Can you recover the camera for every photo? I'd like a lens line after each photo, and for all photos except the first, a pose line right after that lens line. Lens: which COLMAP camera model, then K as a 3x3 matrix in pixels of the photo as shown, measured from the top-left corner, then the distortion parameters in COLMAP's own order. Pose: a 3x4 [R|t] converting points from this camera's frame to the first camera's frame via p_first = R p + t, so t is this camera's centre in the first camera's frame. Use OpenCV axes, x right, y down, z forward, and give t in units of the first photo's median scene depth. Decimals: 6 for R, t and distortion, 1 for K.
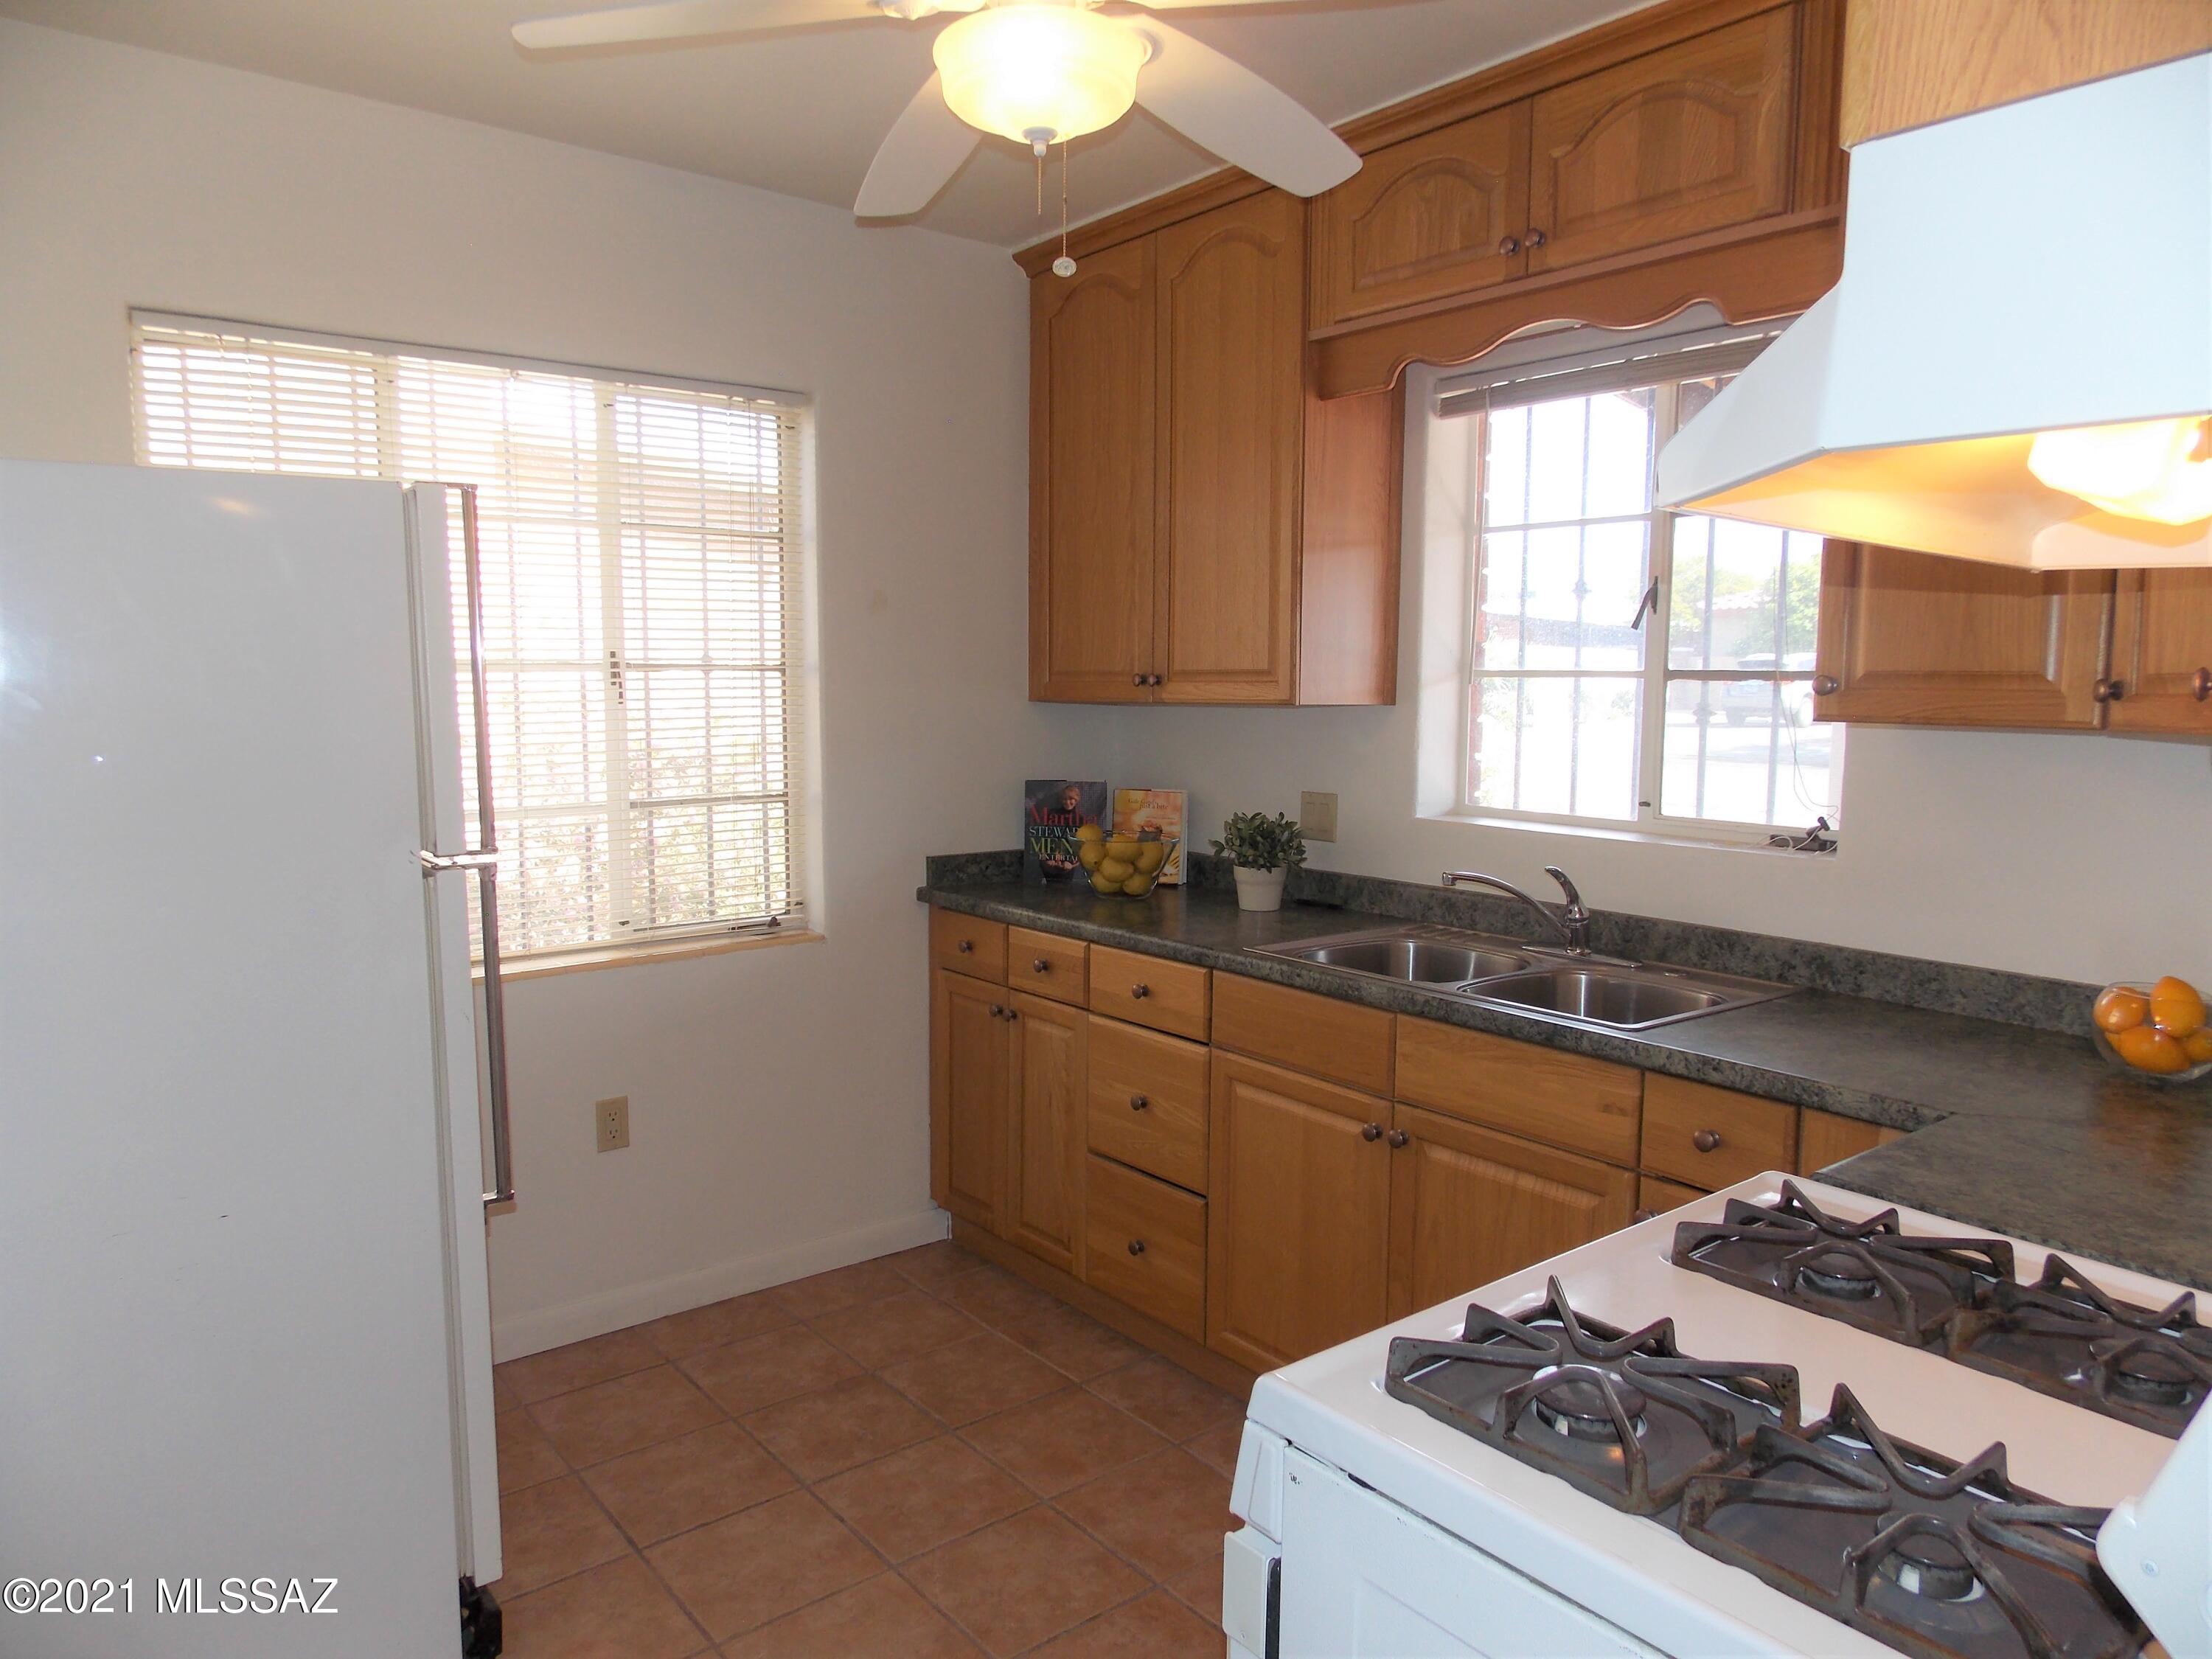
lens RADIAL K [[1464.4, 0, 1091.6], [0, 1464.4, 830.5], [0, 0, 1]] dist [0.012876, -0.015173]
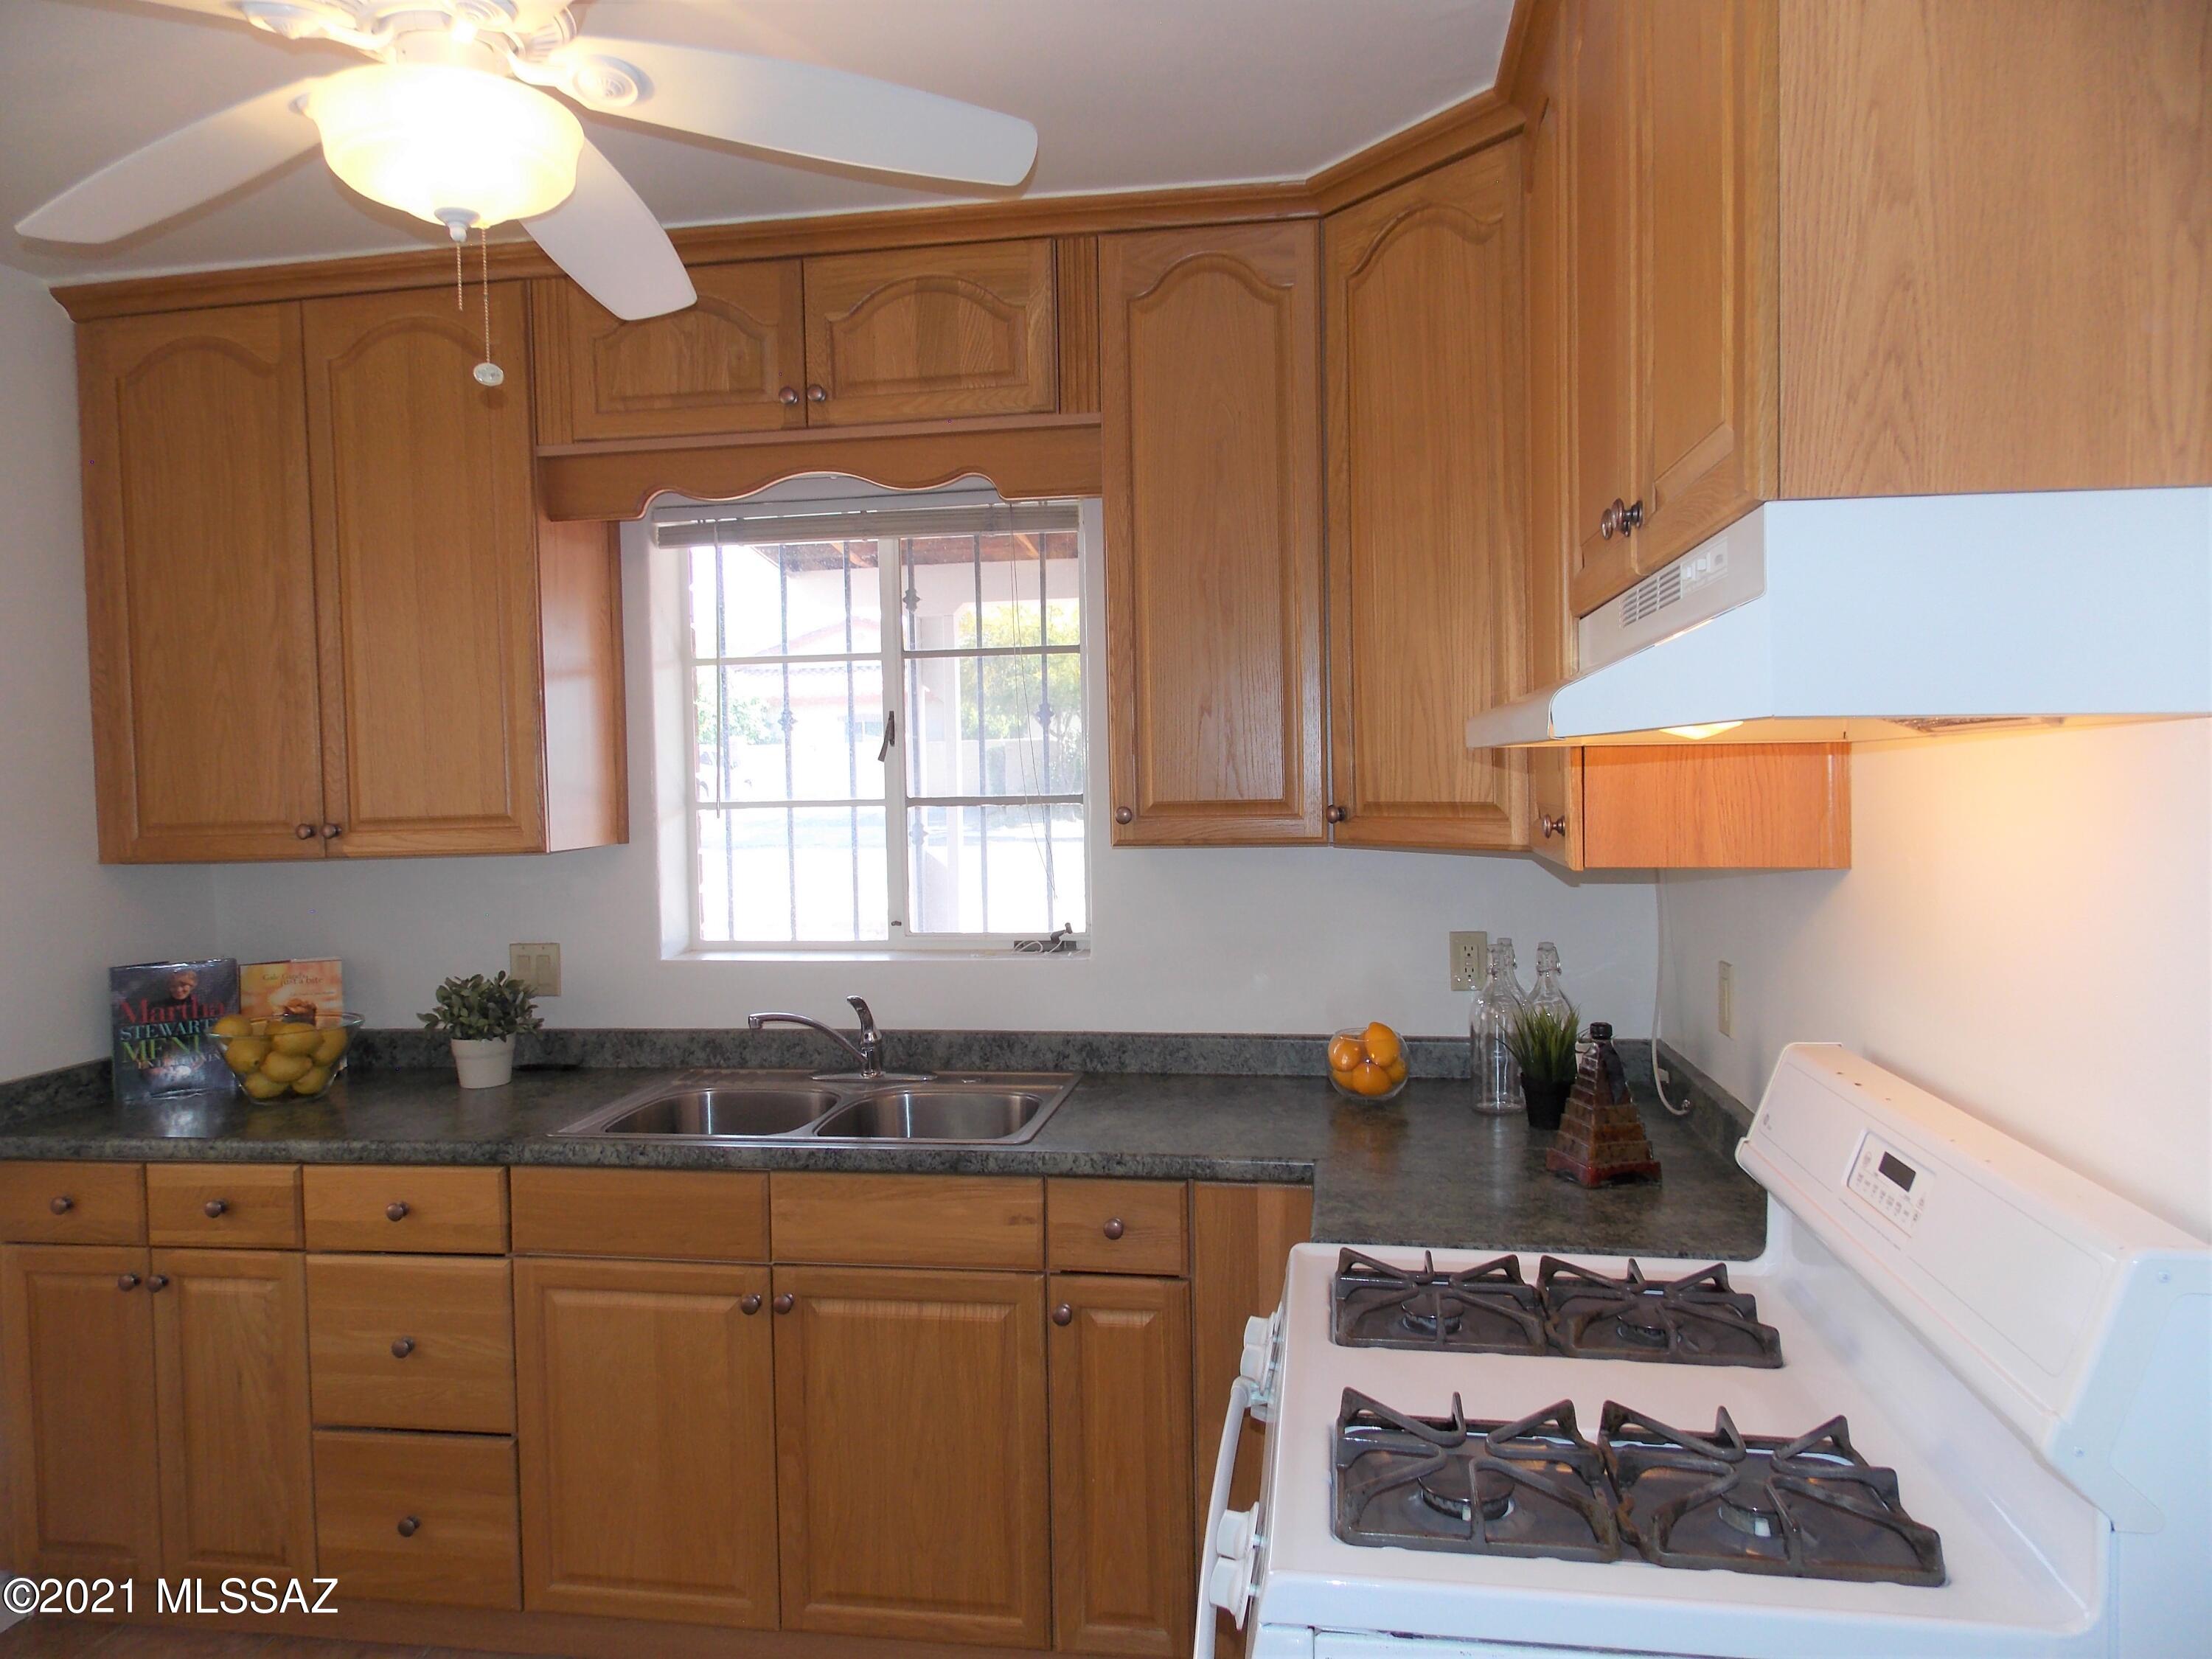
lens RADIAL K [[1464.4, 0, 1112.7], [0, 1464.4, 833.4], [0, 0, 1]] dist [0.012876, -0.015173]
pose [[0.736110, -0.061188, 0.674091, -0.247258], [0.101259, 0.994653, -0.020289, -0.051460], [-0.669245, 0.083192, 0.738370, 0.118344]]
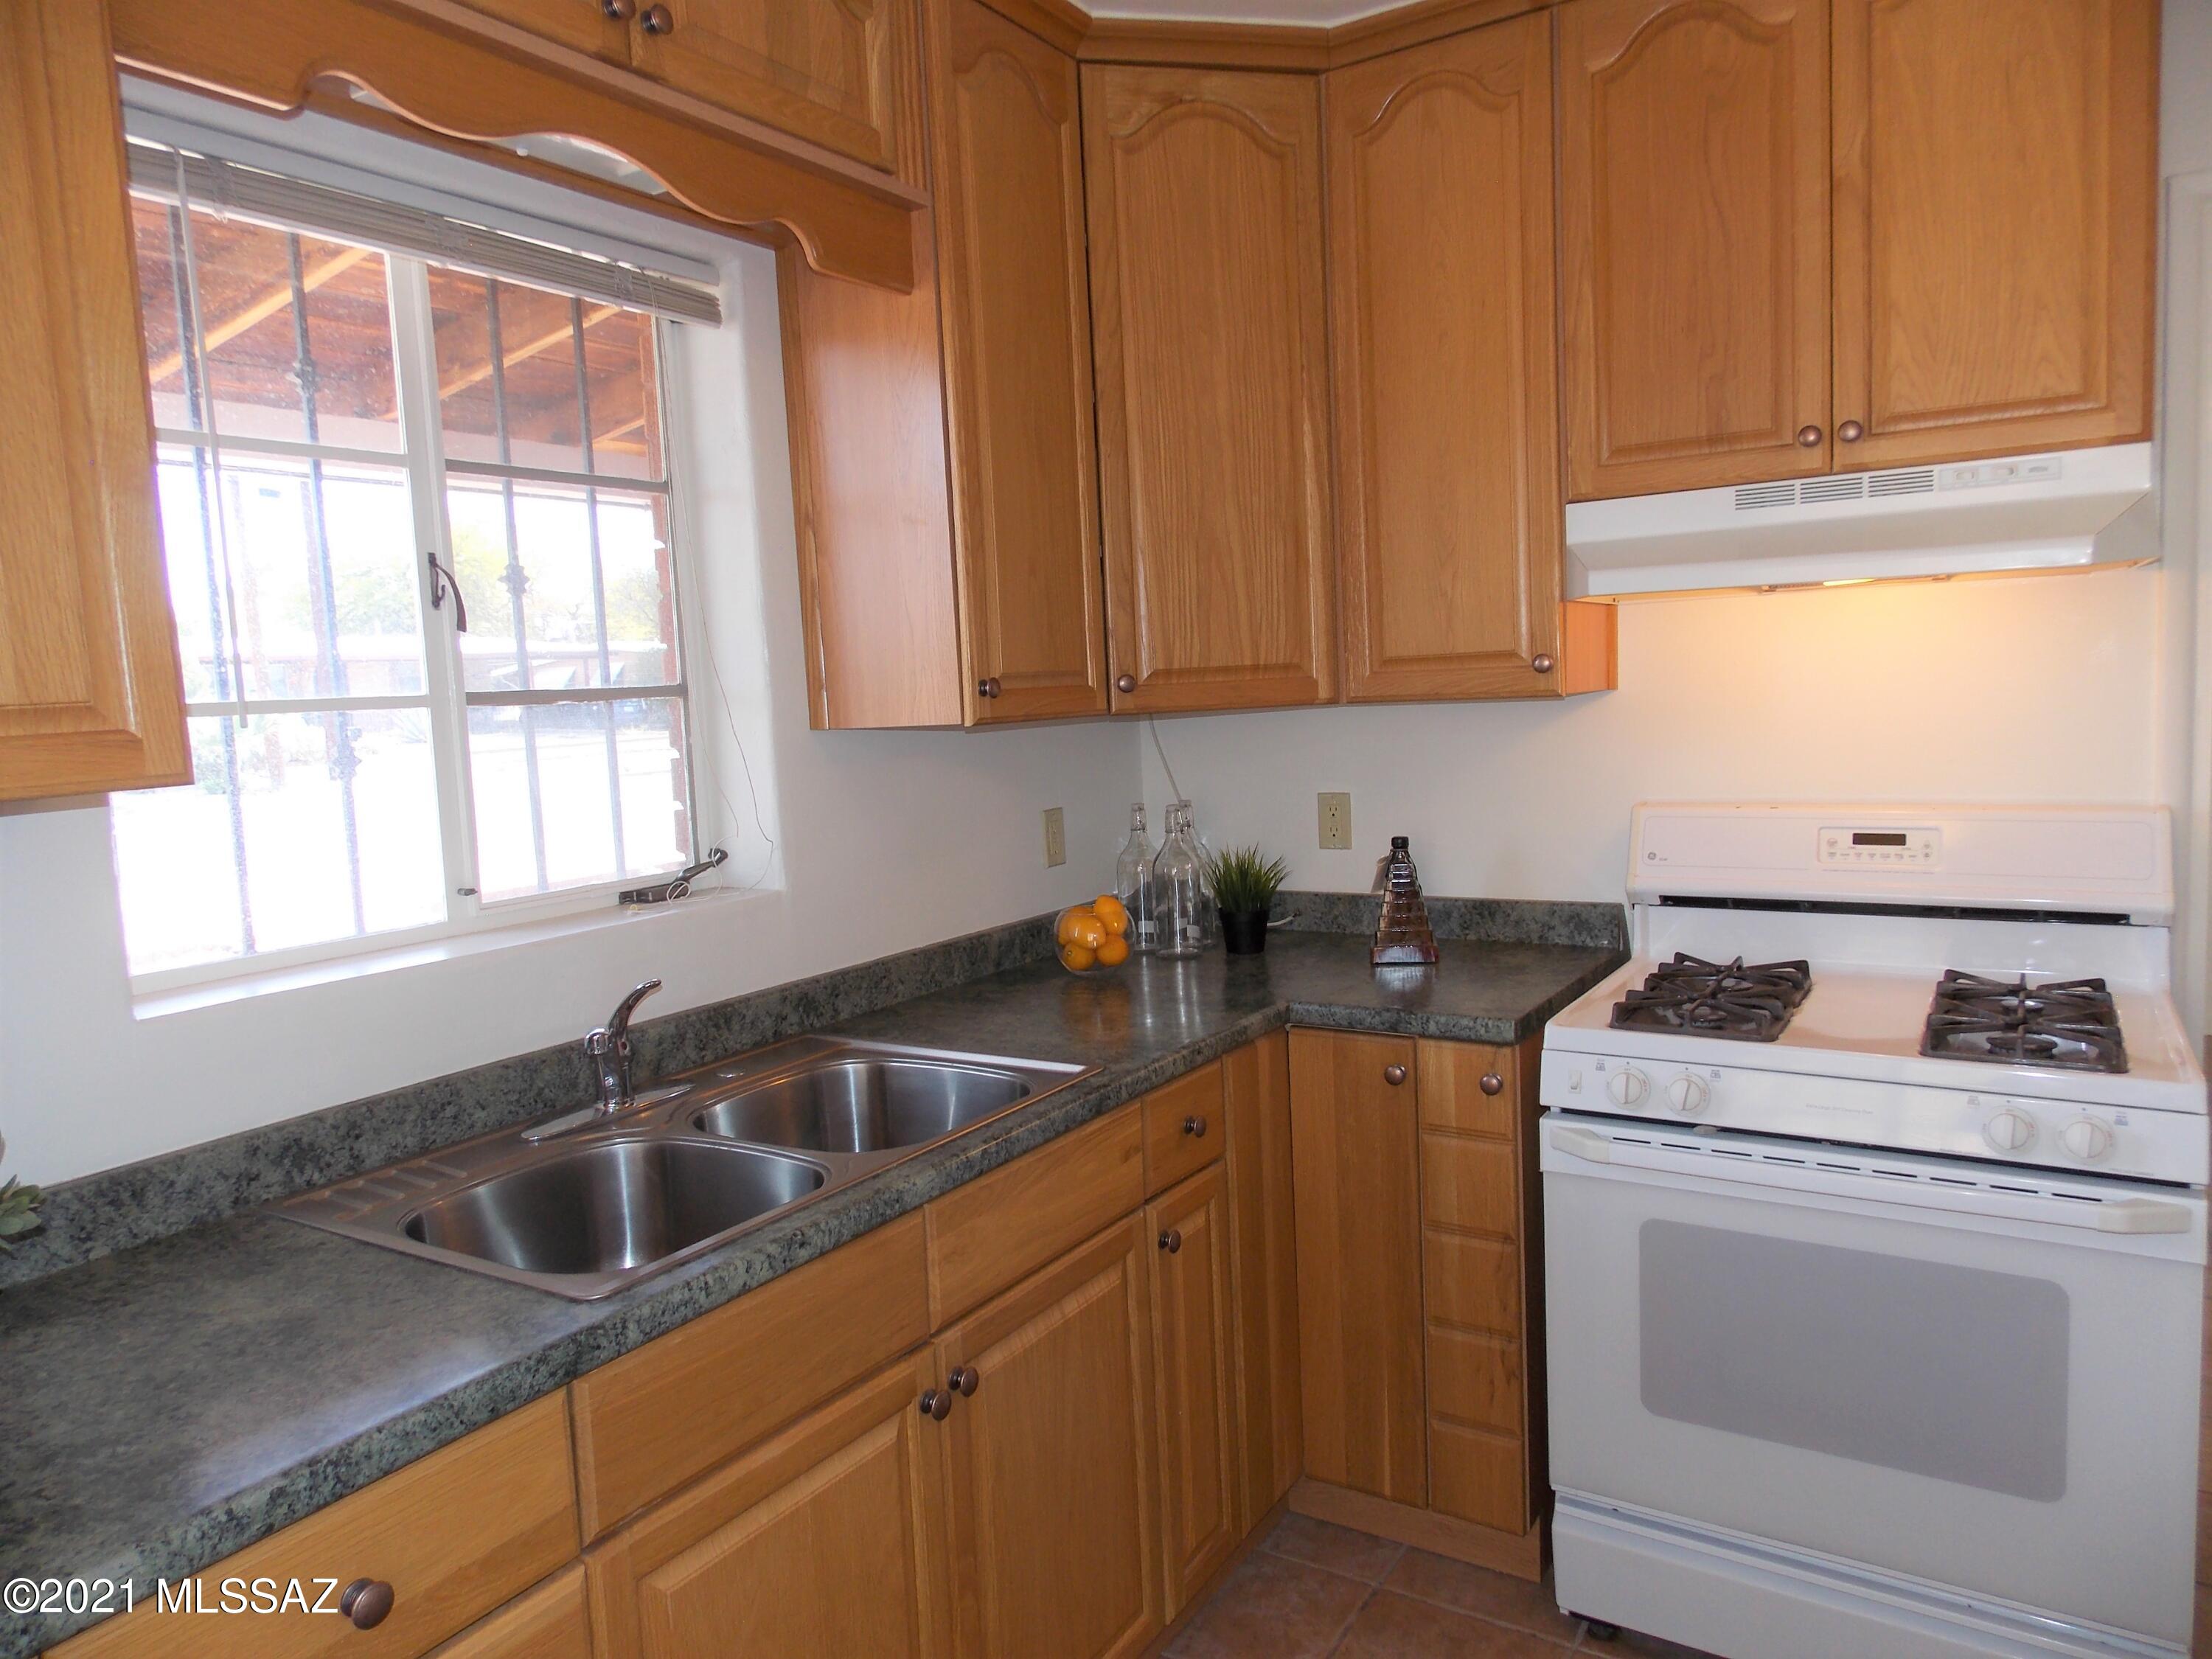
lens RADIAL K [[1464.4, 0, 1092.4], [0, 1464.4, 824.2], [0, 0, 1]] dist [0.012876, -0.015173]
pose [[-0.319408, -0.085591, 0.943744, -0.391184], [0.143161, 0.980123, 0.137343, -0.112378], [-0.936741, 0.178976, -0.300806, 1.048118]]
